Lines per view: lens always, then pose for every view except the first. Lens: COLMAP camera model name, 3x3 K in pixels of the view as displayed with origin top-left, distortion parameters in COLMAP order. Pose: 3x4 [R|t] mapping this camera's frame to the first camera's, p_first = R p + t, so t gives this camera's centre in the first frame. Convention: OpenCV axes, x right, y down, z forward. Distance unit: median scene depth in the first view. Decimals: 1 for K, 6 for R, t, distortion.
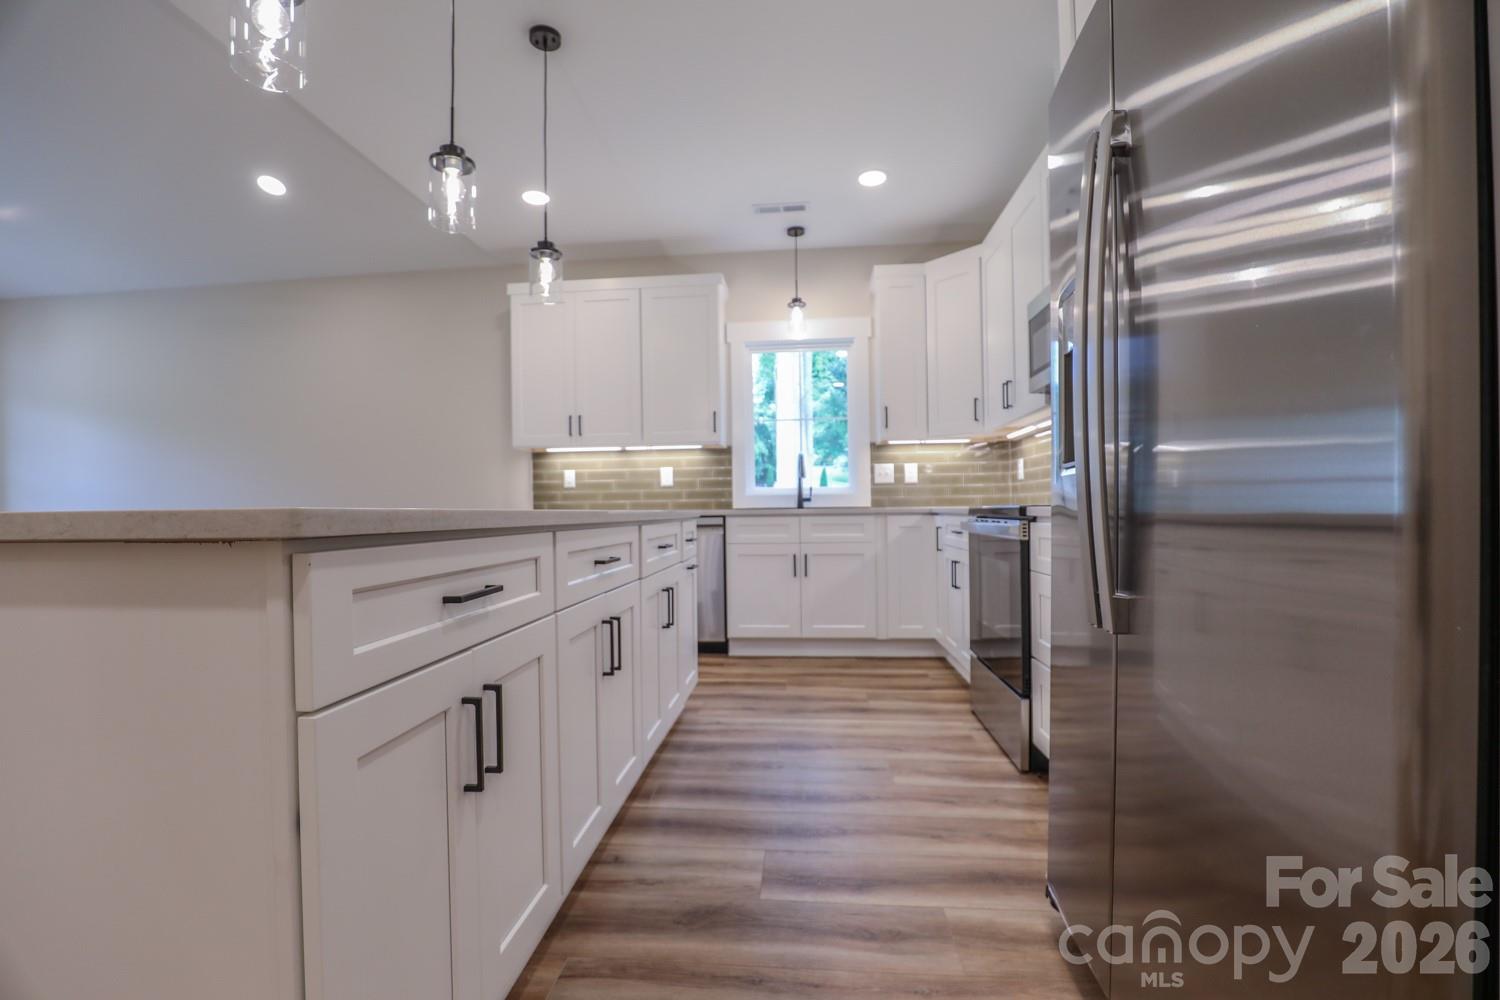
lens RADIAL K [[684.6, 0, 742.9], [0, 684.6, 515.1], [0, 0, 1]] dist [-0.037229, 0.007895]
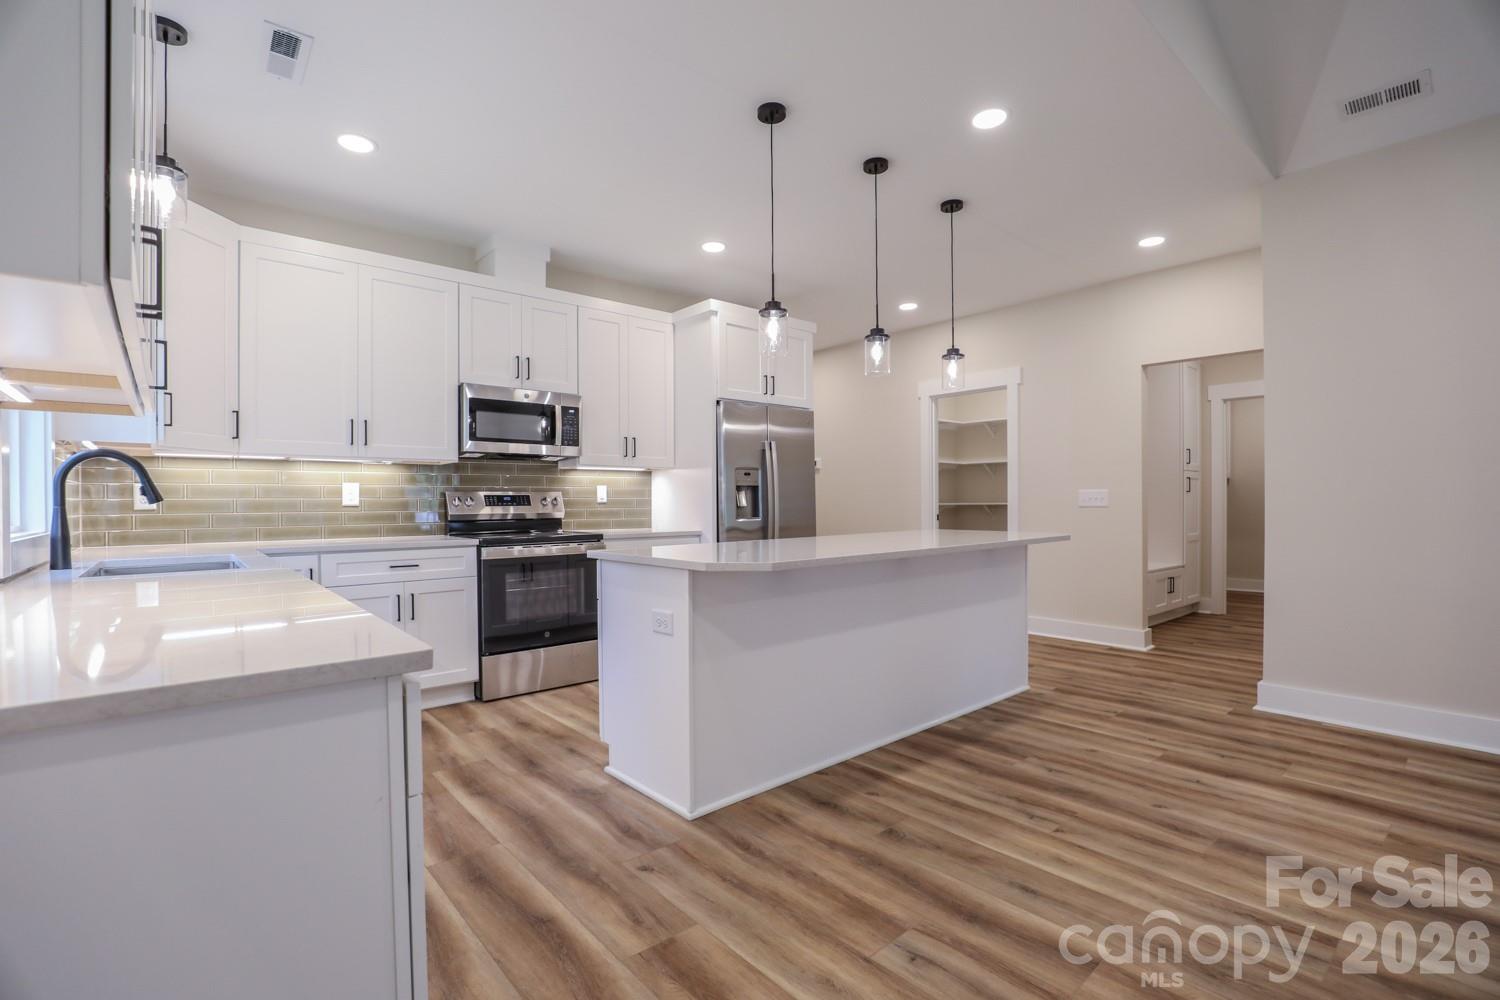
lens RADIAL K [[684.6, 0, 745.5], [0, 684.6, 507.0], [0, 0, 1]] dist [-0.037229, 0.007895]
pose [[-0.726207, 0.010620, 0.687395, -0.554566], [0.017557, 0.999841, 0.003101, -0.042743], [-0.687252, 0.014321, -0.726278, 1.007990]]
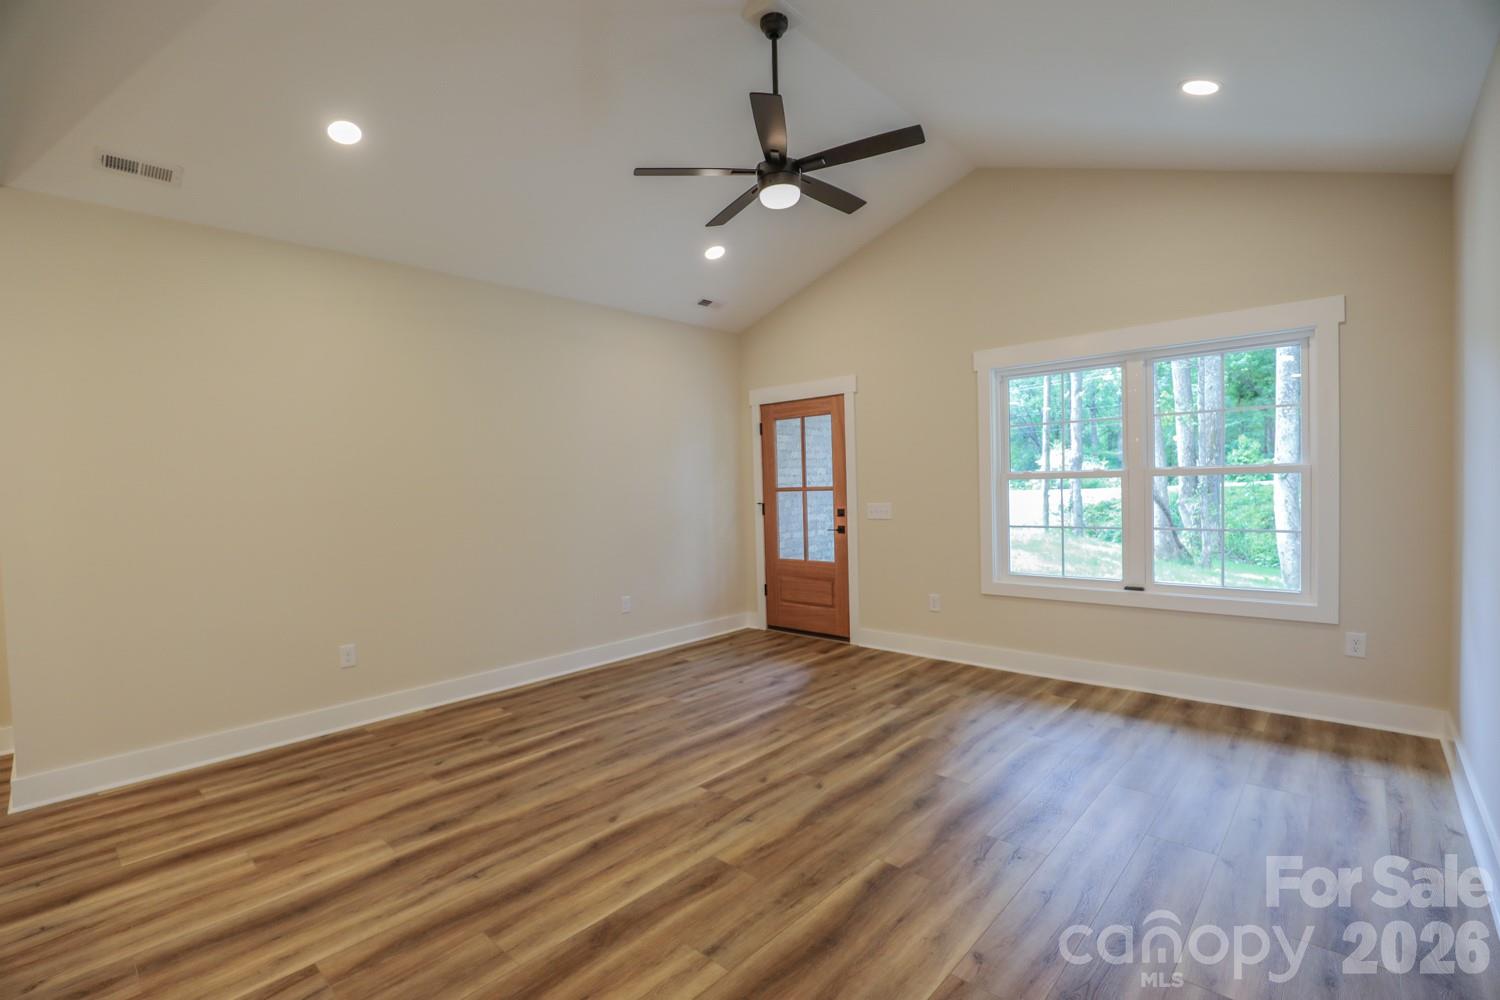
lens RADIAL K [[684.6, 0, 743.2], [0, 684.6, 511.4], [0, 0, 1]] dist [-0.037229, 0.007895]
pose [[-0.600982, 0.063219, -0.796758, -0.390122], [0.032783, 0.997978, 0.054457, -0.097761], [0.798590, 0.006608, -0.601840, 0.994916]]
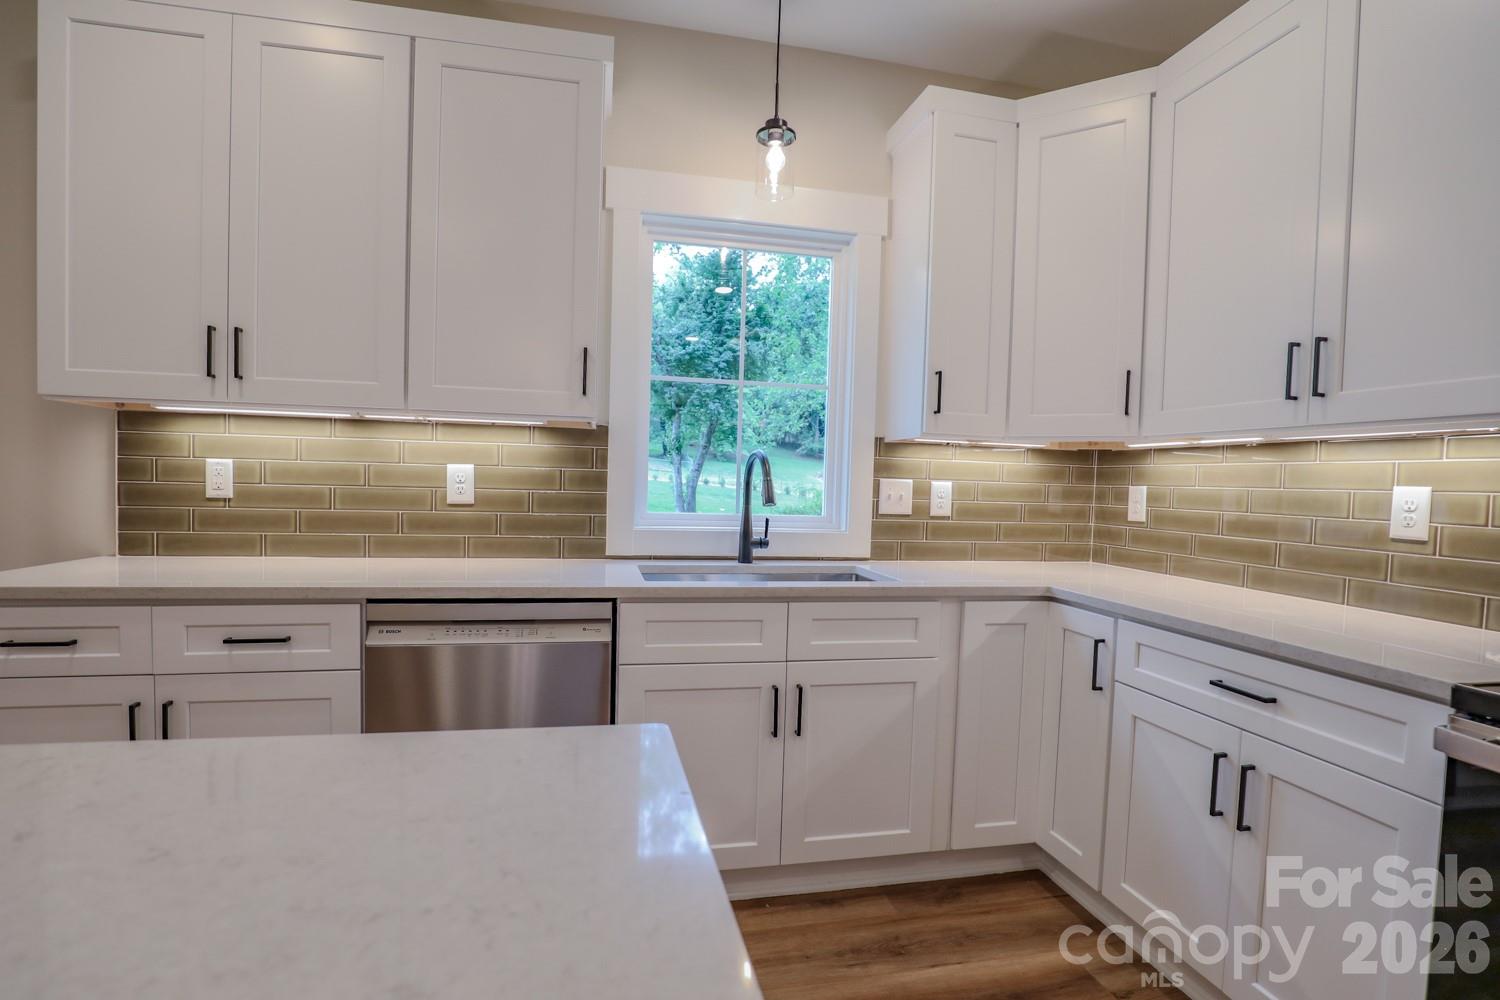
lens RADIAL K [[701.0, 0, 743.9], [0, 701.0, 513.1], [0, 0, 1]] dist [-0.030752, 0.001278]
pose [[0.950831, 0.026816, 0.308546, -0.077271], [-0.039650, 0.998586, 0.035399, -0.062569], [-0.307161, -0.045893, 0.950550, 0.511470]]
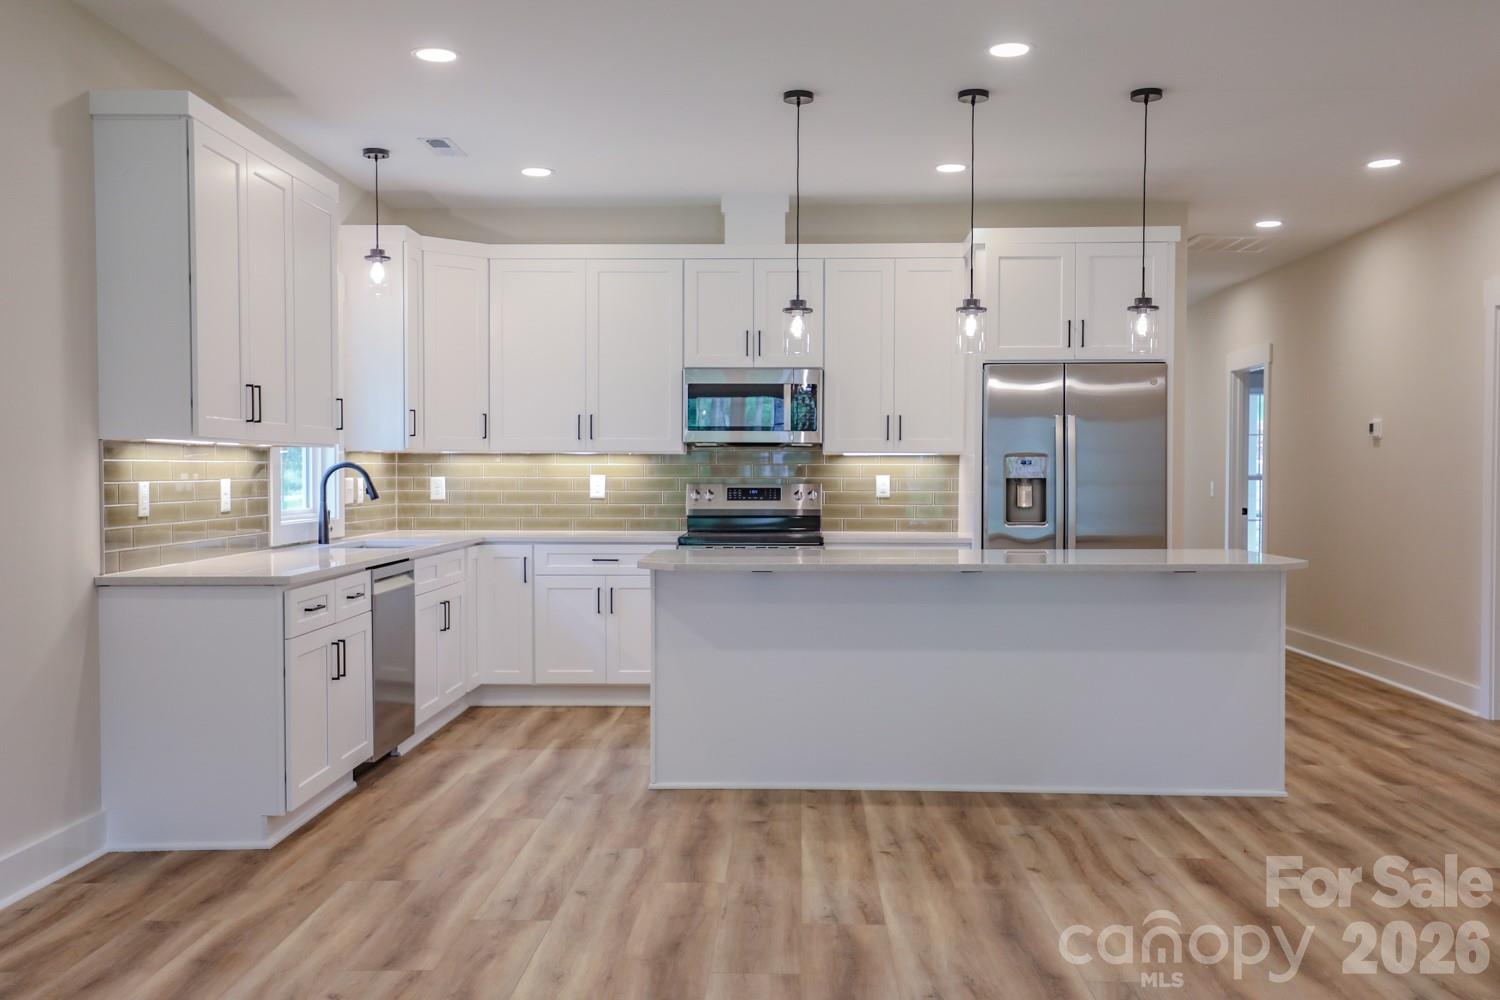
lens RADIAL K [[1417.2, 0, 744.7], [0, 1417.2, 508.3], [0, 0, 1]] dist [0.065648, 0.000000]
pose [[-0.067311, -0.014848, 0.997622, -1.358531], [0.004085, 0.999877, 0.015157, -0.063078], [-0.997724, 0.005096, -0.067242, 0.678128]]
